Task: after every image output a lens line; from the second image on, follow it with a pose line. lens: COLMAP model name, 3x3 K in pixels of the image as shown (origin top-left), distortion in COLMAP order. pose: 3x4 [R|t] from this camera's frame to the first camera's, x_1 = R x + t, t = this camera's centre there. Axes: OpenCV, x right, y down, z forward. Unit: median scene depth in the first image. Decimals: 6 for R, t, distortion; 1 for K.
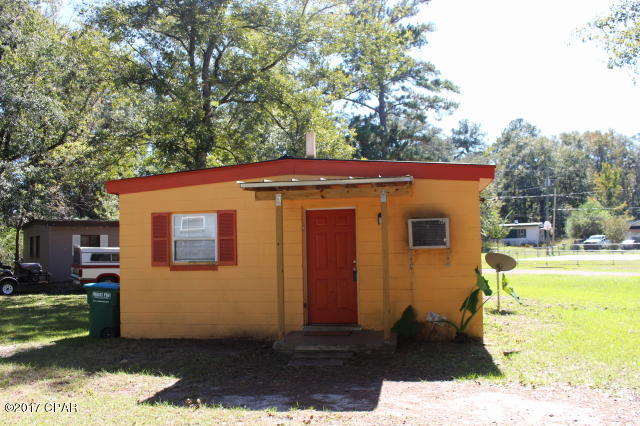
lens RADIAL K [[580.2, 0, 320.0], [0, 580.2, 213.0], [0, 0, 1]] dist [-0.128366, -0.001061]
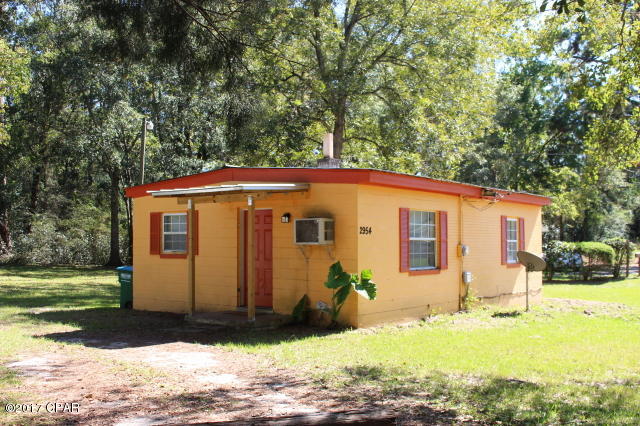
lens RADIAL K [[696.8, 0, 320.0], [0, 696.8, 213.0], [0, 0, 1]] dist [-0.105269, -0.004904]
pose [[0.884554, -0.001531, -0.466435, 0.811882], [0.011978, 0.999739, 0.019435, -0.026496], [0.466283, -0.022778, 0.884342, -0.198057]]
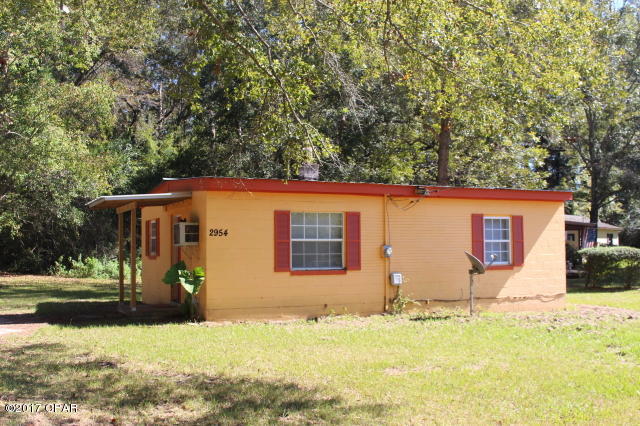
lens RADIAL K [[696.8, 0, 320.0], [0, 696.8, 213.0], [0, 0, 1]] dist [-0.105269, -0.004904]
pose [[0.580027, -0.033820, -0.813895, 1.562229], [0.048746, 0.998788, -0.006764, 0.012502], [0.813137, -0.035751, 0.580973, 0.341156]]
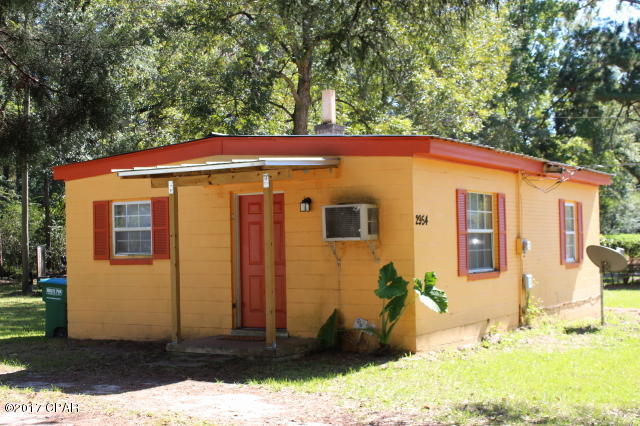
lens RADIAL K [[931.6, 0, 320.0], [0, 931.6, 213.0], [0, 0, 1]] dist [-0.061031, 0.000341]
pose [[0.929935, -0.010267, -0.367580, 0.618880], [0.023936, 0.999180, 0.032646, -0.022156], [0.366944, -0.039157, 0.929419, -0.247399]]
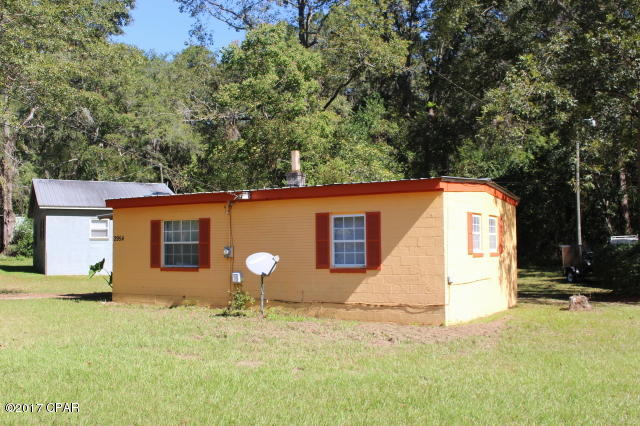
lens RADIAL K [[696.8, 0, 320.0], [0, 696.8, 213.0], [0, 0, 1]] dist [-0.105269, -0.004904]
pose [[-0.345801, -0.027820, -0.937895, 1.929736], [0.073808, 0.995657, -0.056746, 0.115080], [0.935400, -0.088847, -0.342246, 2.219723]]
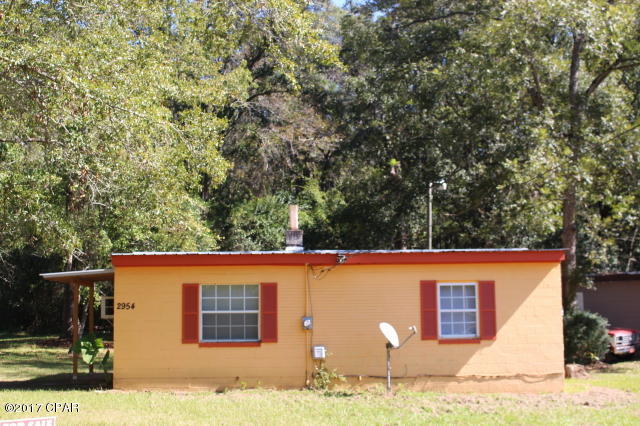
lens RADIAL K [[931.6, 0, 320.0], [0, 931.6, 213.0], [0, 0, 1]] dist [-0.061031, 0.000341]
pose [[0.201943, -0.096984, -0.974583, 2.367328], [0.068400, 0.994052, -0.084748, 0.031702], [0.977006, -0.049547, 0.207376, 1.005081]]
